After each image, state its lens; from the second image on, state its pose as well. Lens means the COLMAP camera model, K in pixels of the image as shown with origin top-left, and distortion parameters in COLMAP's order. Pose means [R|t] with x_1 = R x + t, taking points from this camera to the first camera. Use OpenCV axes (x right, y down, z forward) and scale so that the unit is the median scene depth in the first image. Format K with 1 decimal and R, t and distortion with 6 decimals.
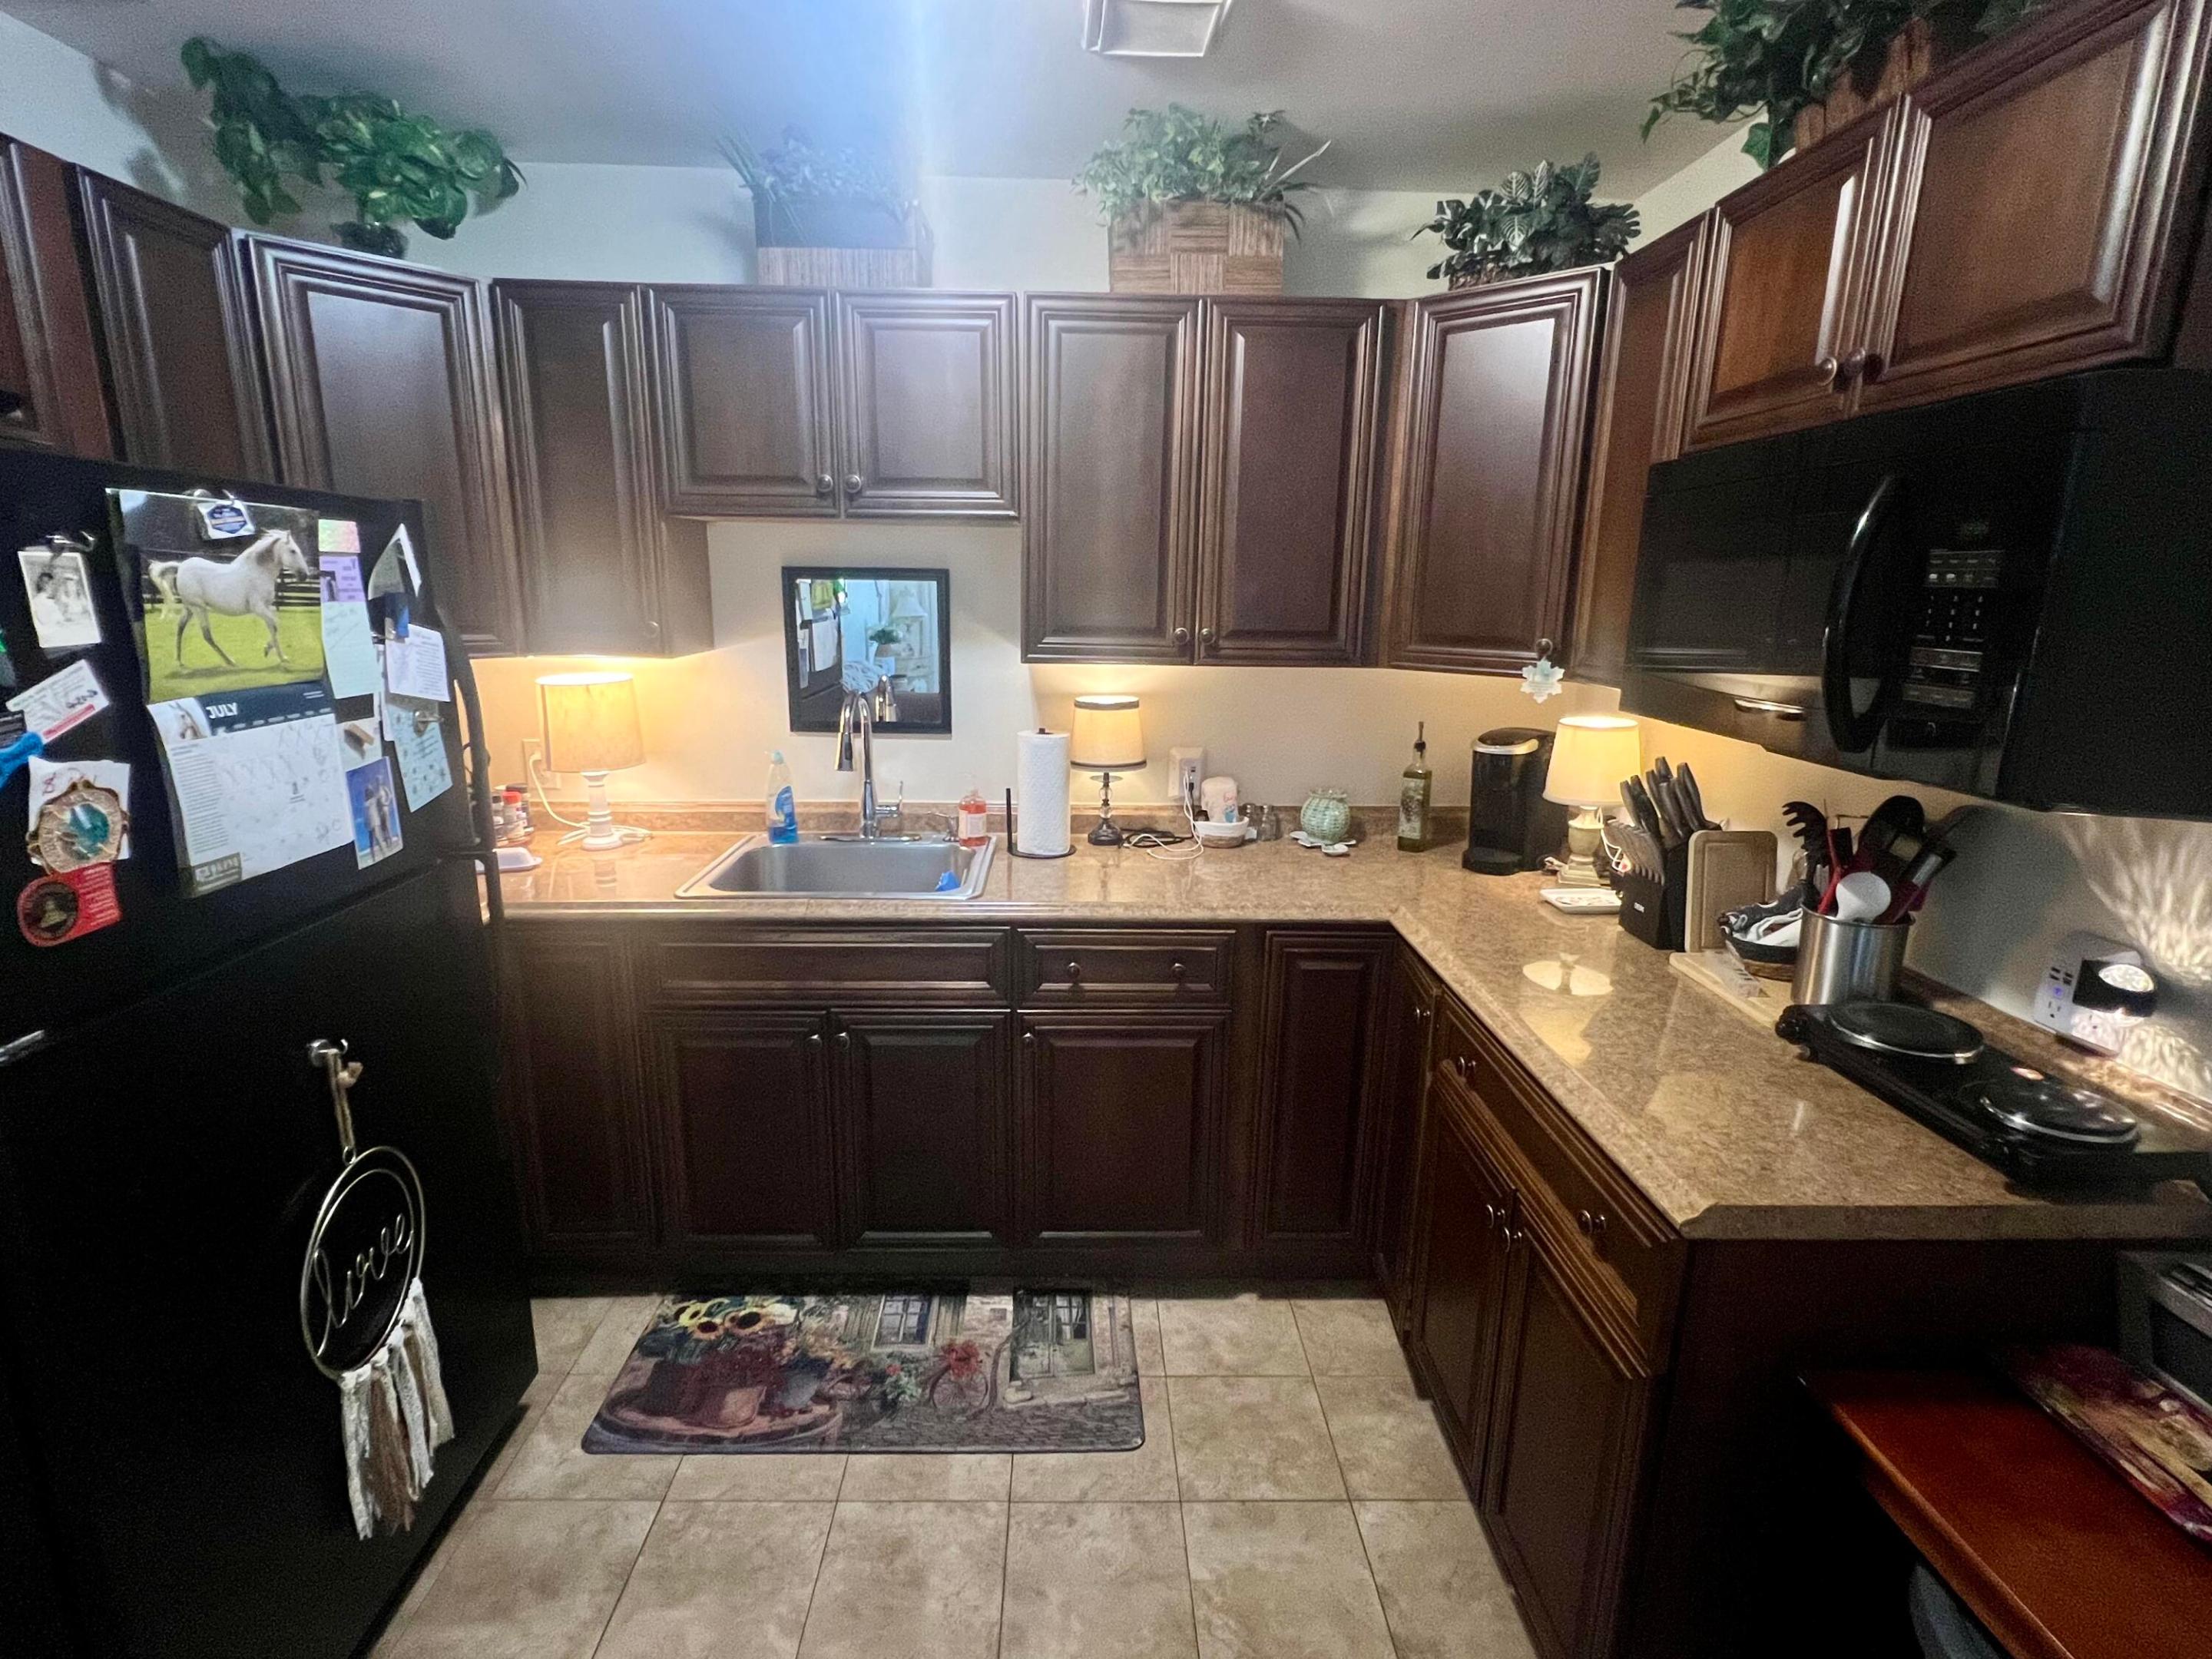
lens RADIAL K [[1054.9, 0, 1099.0], [0, 1054.9, 827.8], [0, 0, 1]] dist [-0.004509, 0.001386]
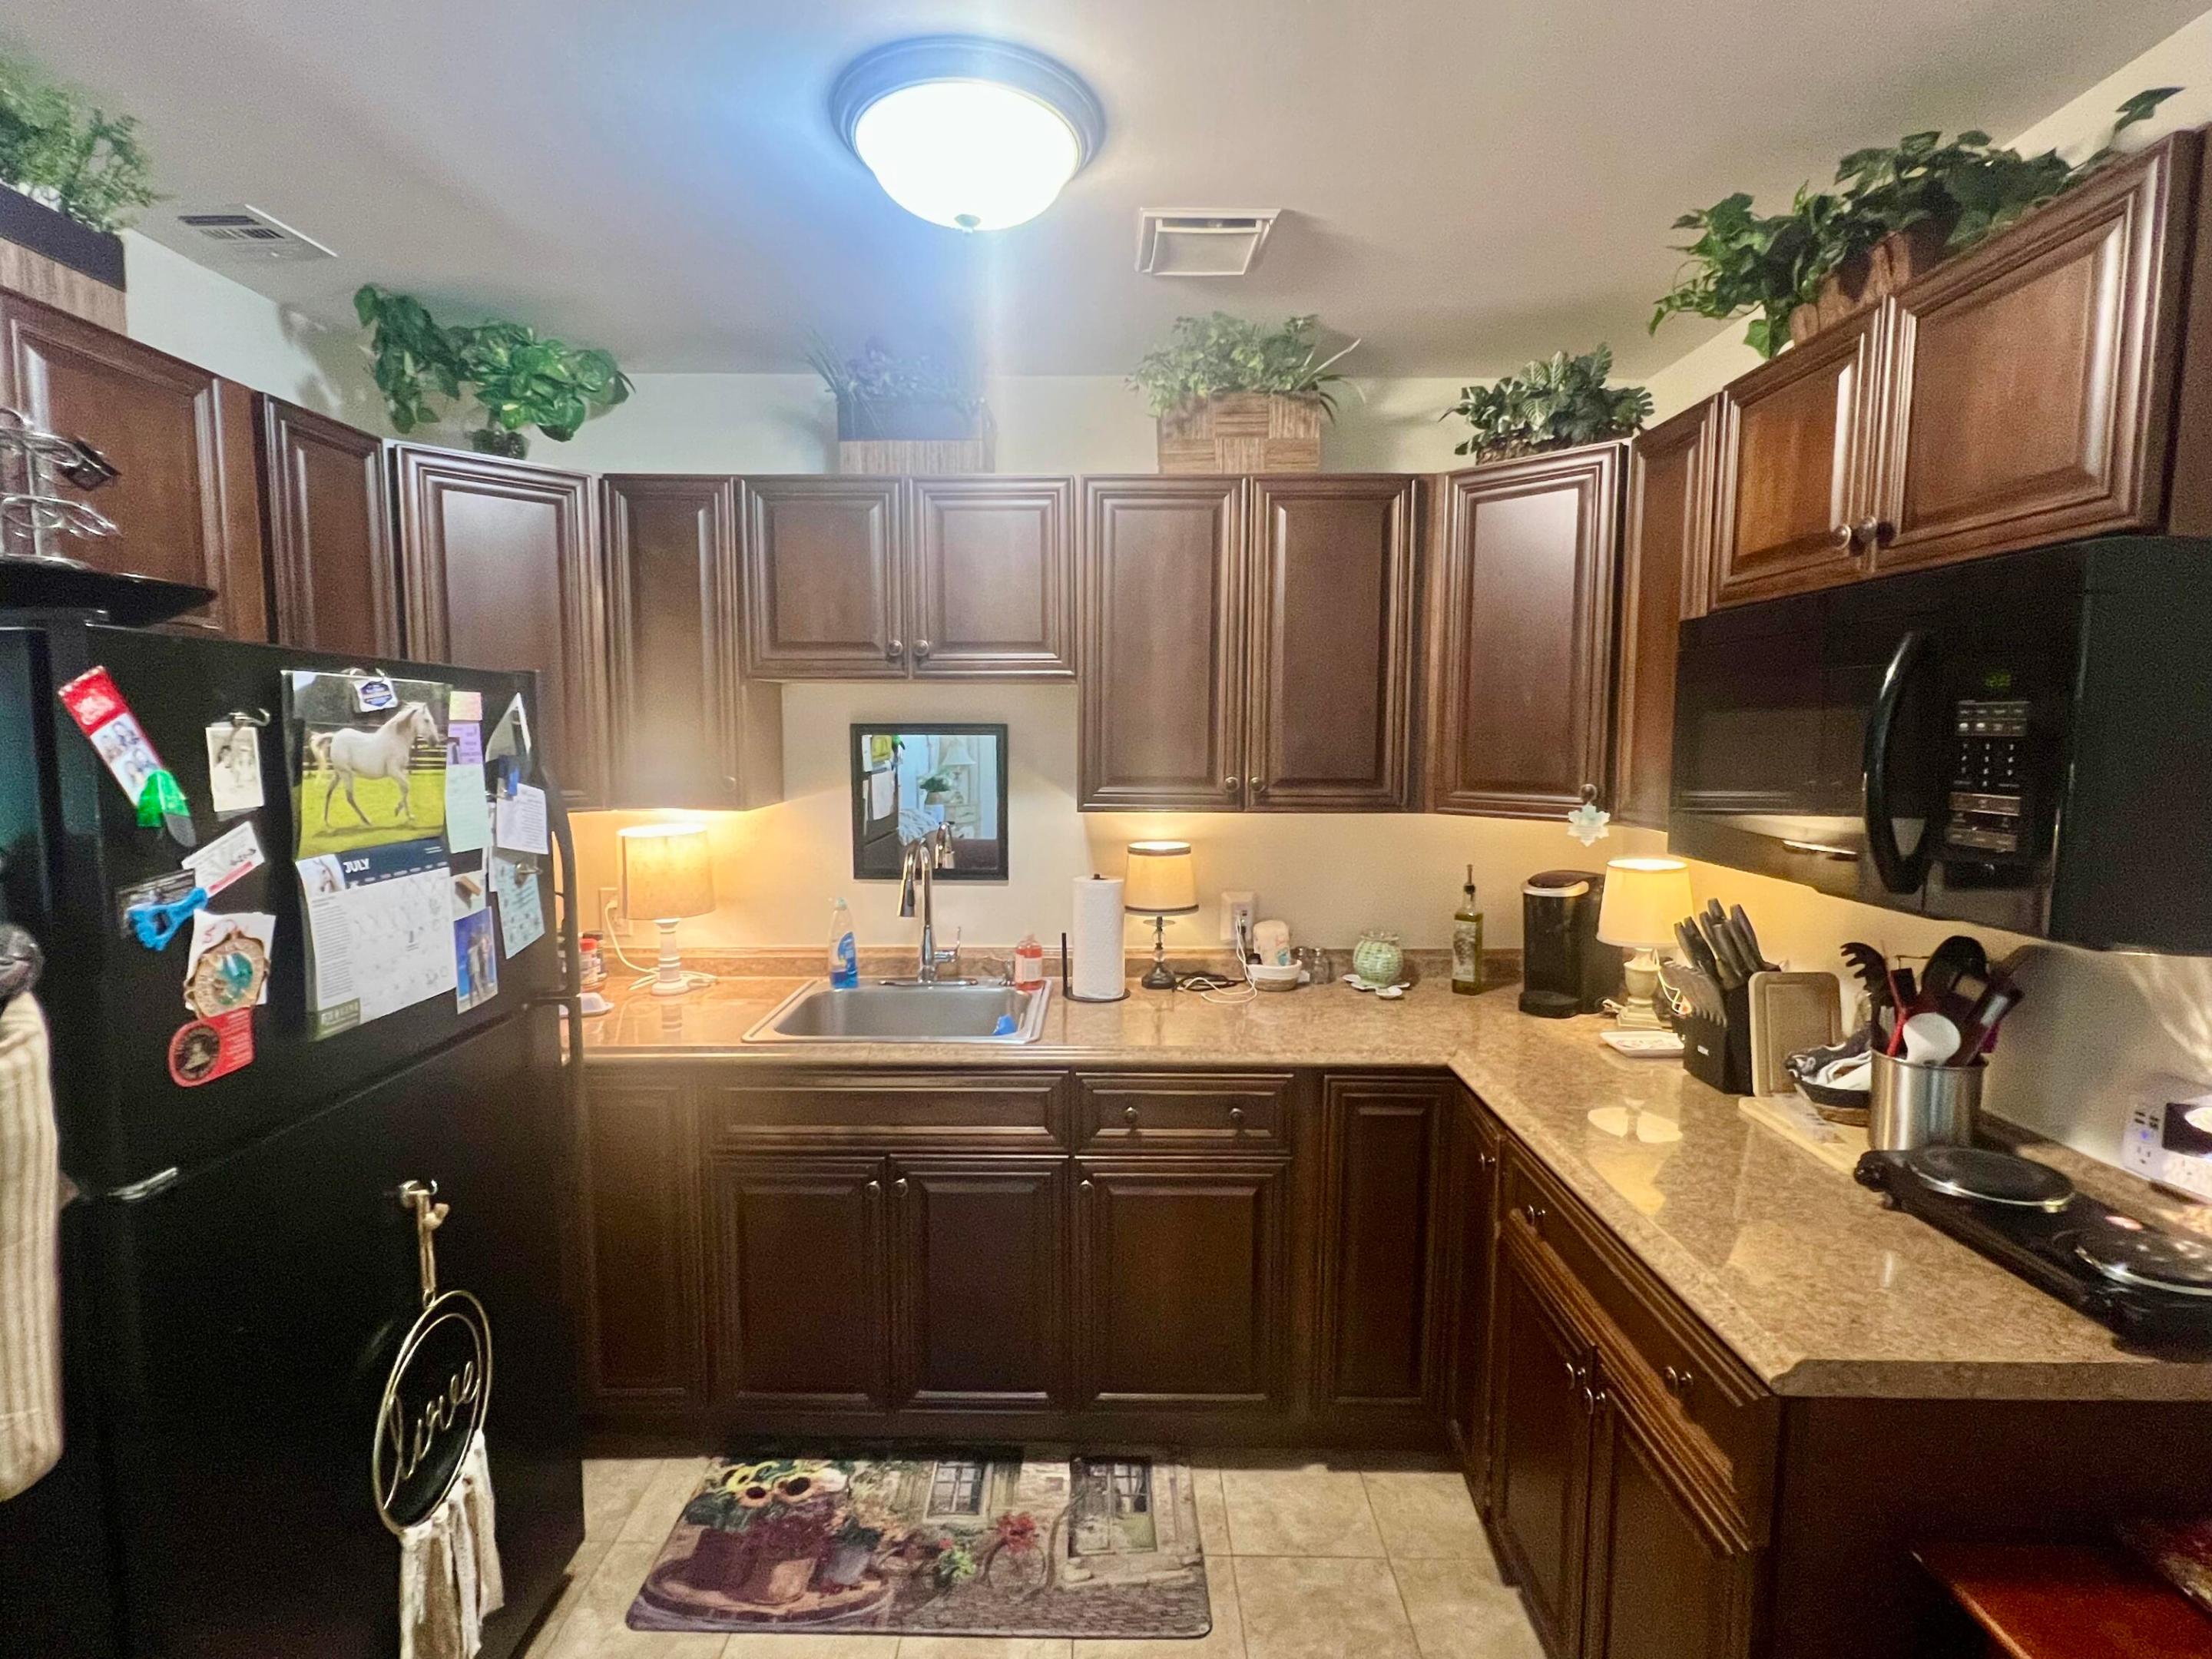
lens RADIAL K [[1054.9, 0, 1099.6], [0, 1054.9, 830.1], [0, 0, 1]] dist [-0.004509, 0.001386]
pose [[0.999213, -0.009016, -0.038635, -0.014028], [0.003787, 0.991065, -0.133329, 0.000084], [0.039492, 0.133077, 0.990319, -0.030422]]
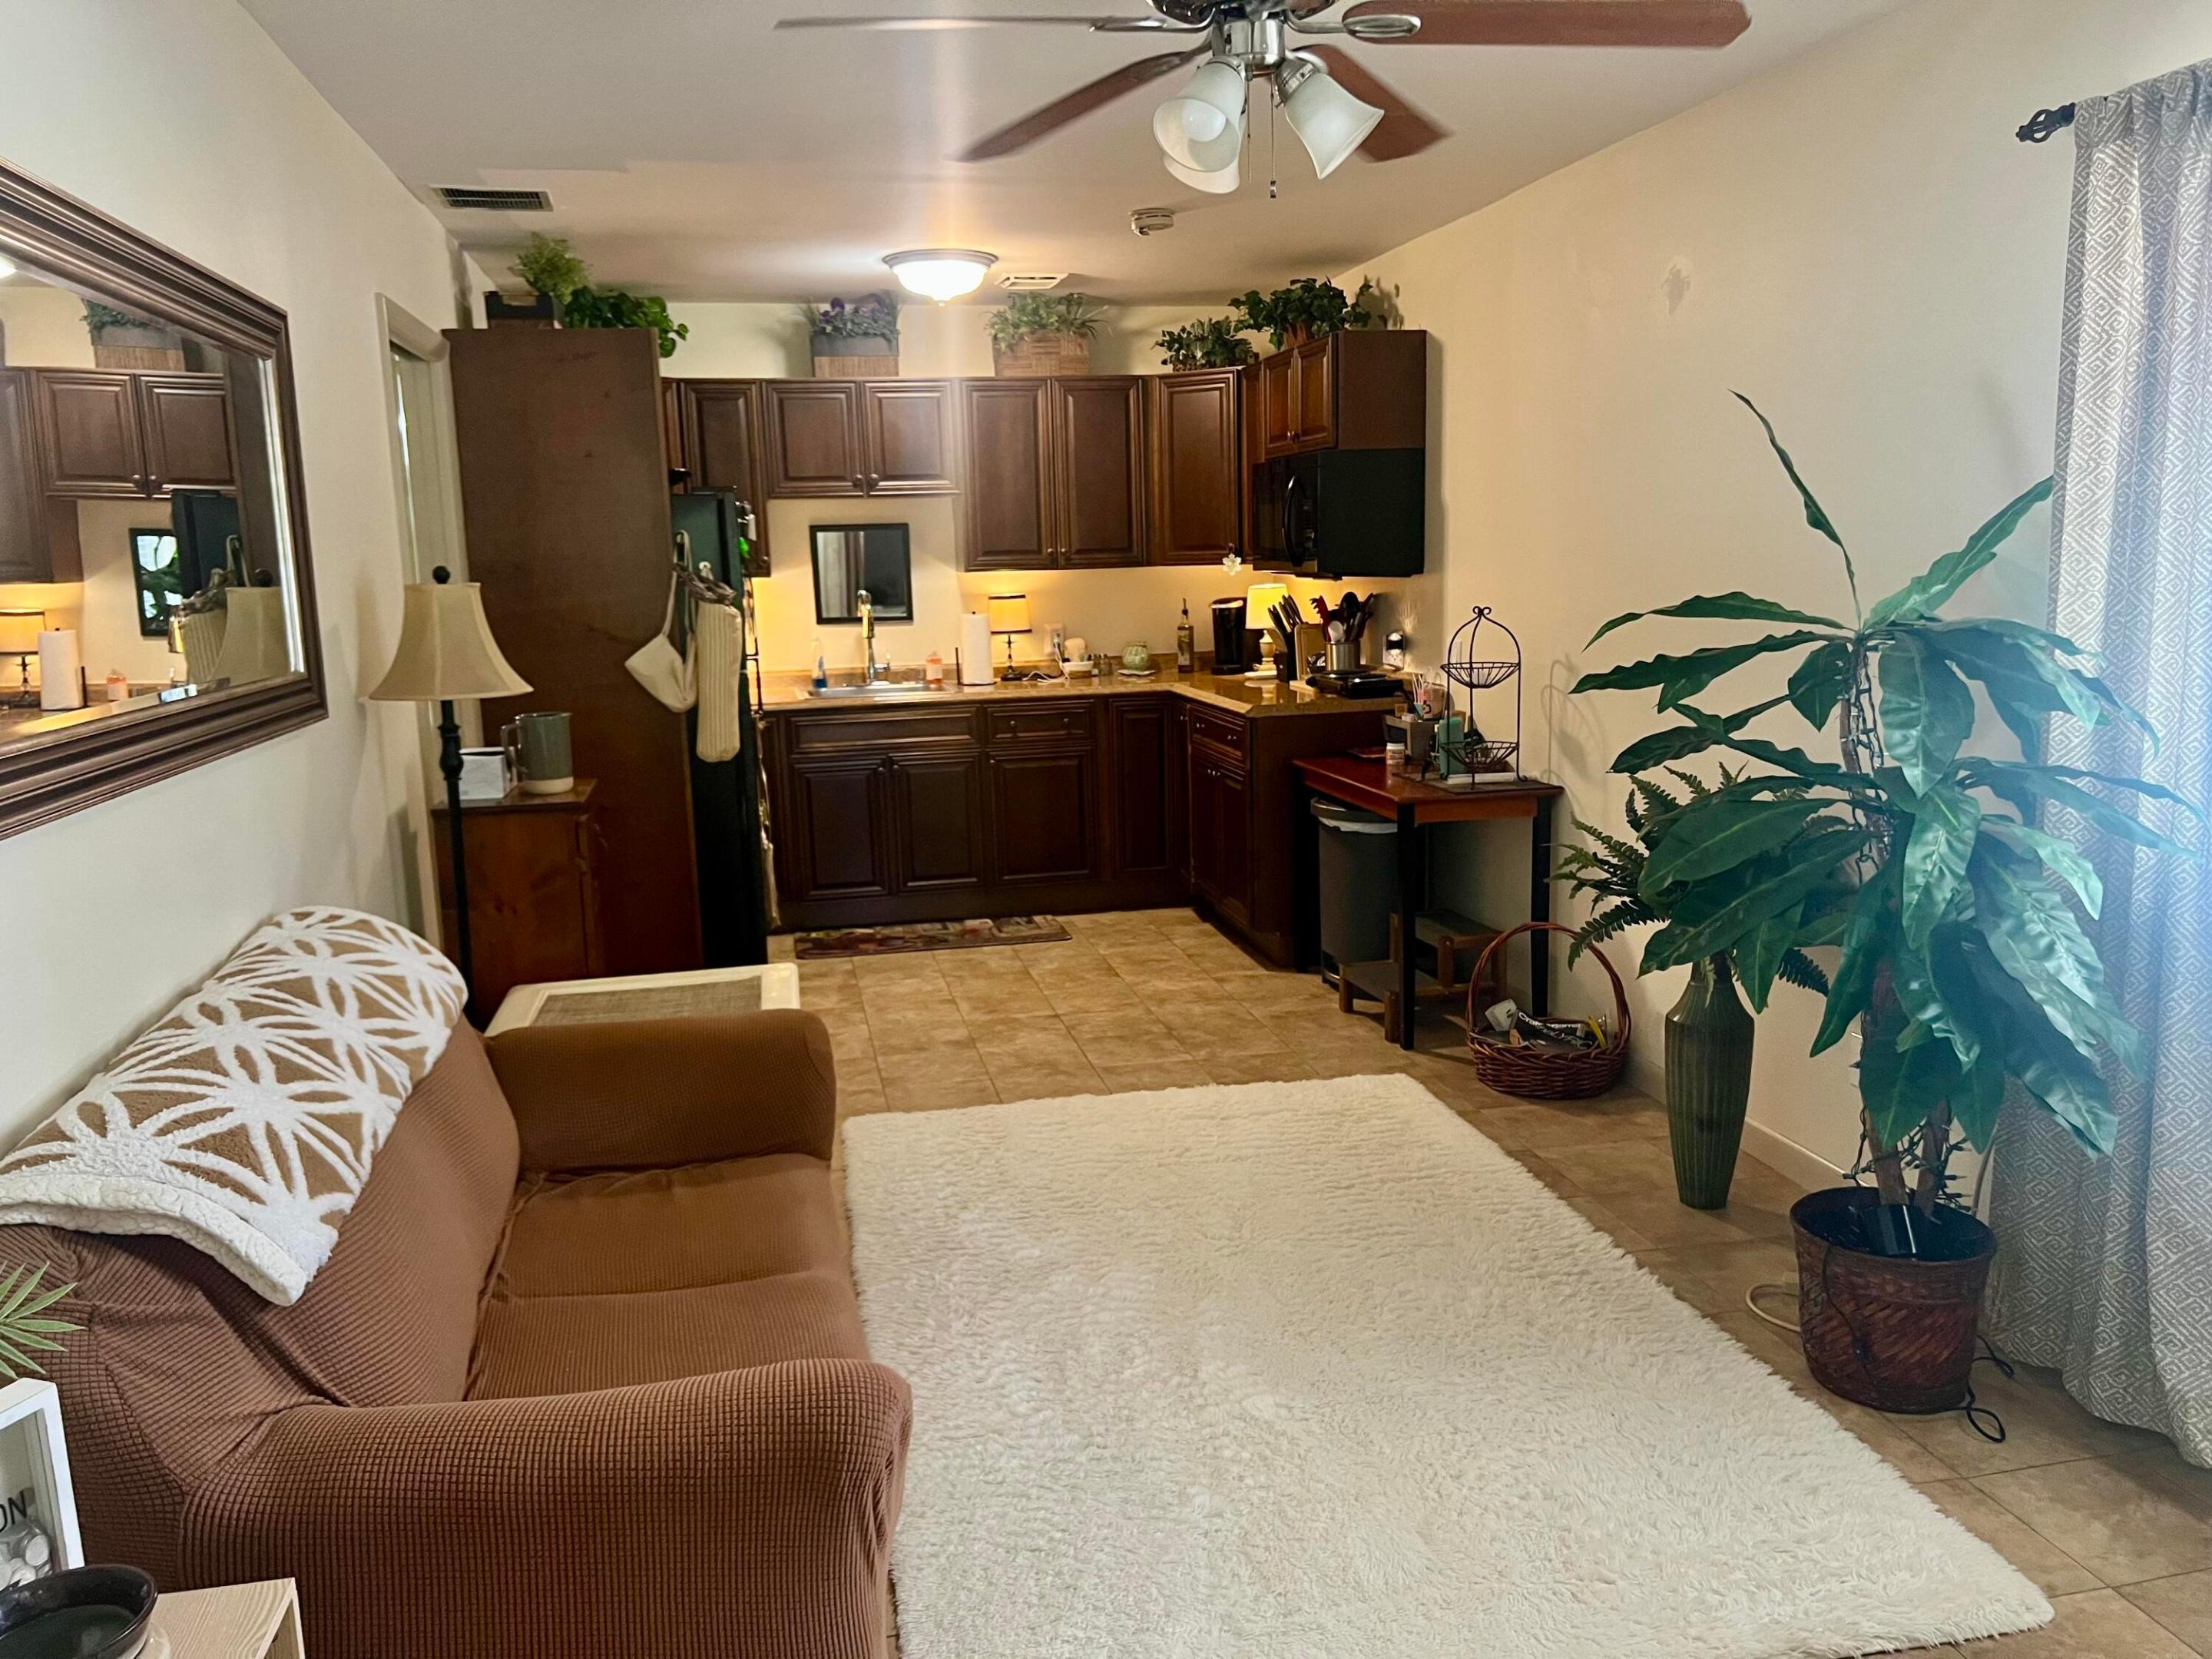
lens RADIAL K [[1662.4, 0, 1126.3], [0, 1662.4, 878.3], [0, 0, 1]] dist [0.046104, -0.047882]
pose [[0.980136, -0.078370, 0.182186, -0.426233], [0.085040, 0.995953, -0.029079, 0.557499], [-0.179170, 0.043995, 0.982834, -2.165087]]
